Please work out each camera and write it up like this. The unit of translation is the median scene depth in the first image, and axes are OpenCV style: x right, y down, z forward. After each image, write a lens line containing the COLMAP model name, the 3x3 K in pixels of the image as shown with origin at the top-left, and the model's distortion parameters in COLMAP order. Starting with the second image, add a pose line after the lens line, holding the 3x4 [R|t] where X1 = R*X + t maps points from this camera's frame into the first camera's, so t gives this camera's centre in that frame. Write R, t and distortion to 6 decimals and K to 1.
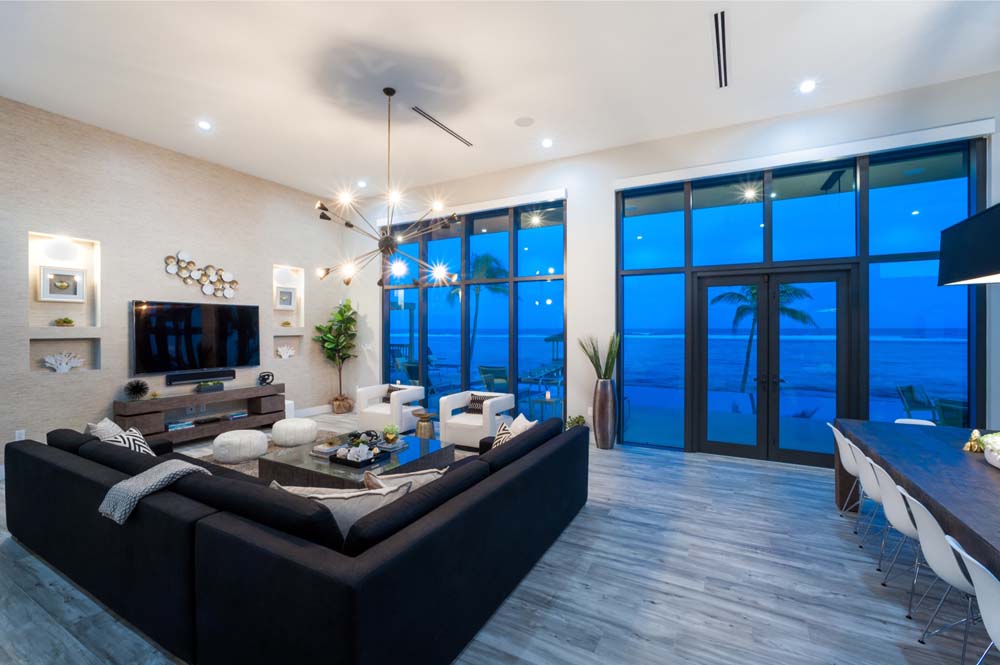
lens RADIAL K [[427.6, 0, 500.0], [0, 427.6, 332.5], [0, 0, 1]] dist [0.001805, 0.000231]
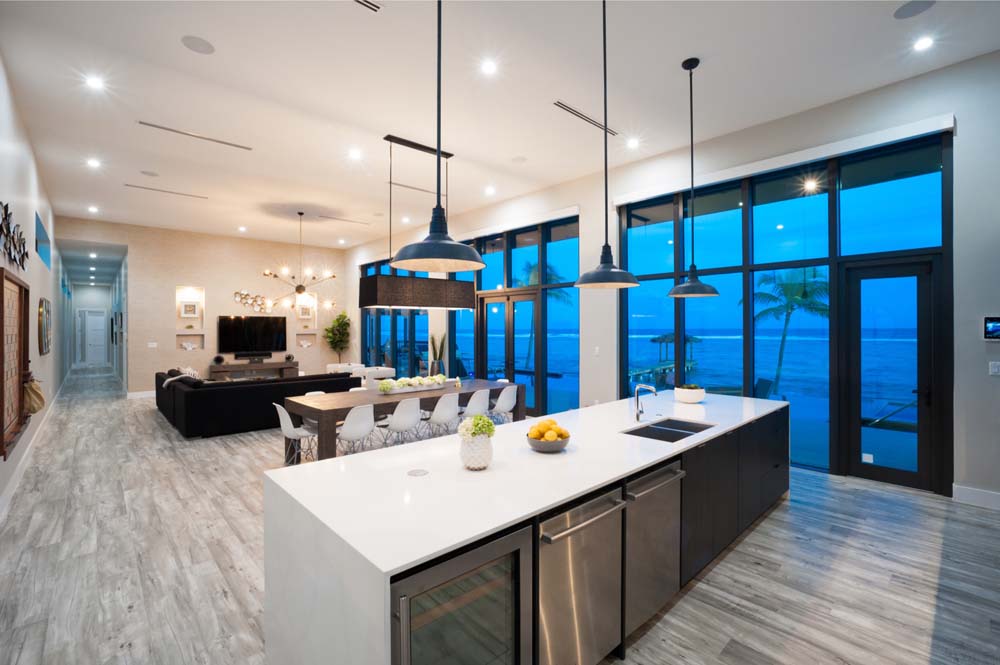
lens RADIAL K [[442.8, 0, 500.0], [0, 442.8, 332.5], [0, 0, 1]] dist [-0.001675, -0.000133]
pose [[0.952981, 0.000634, -0.303029, 0.696857], [-0.001370, 0.999997, -0.002214, 0.004043], [0.303027, 0.002525, 0.952979, -0.393793]]
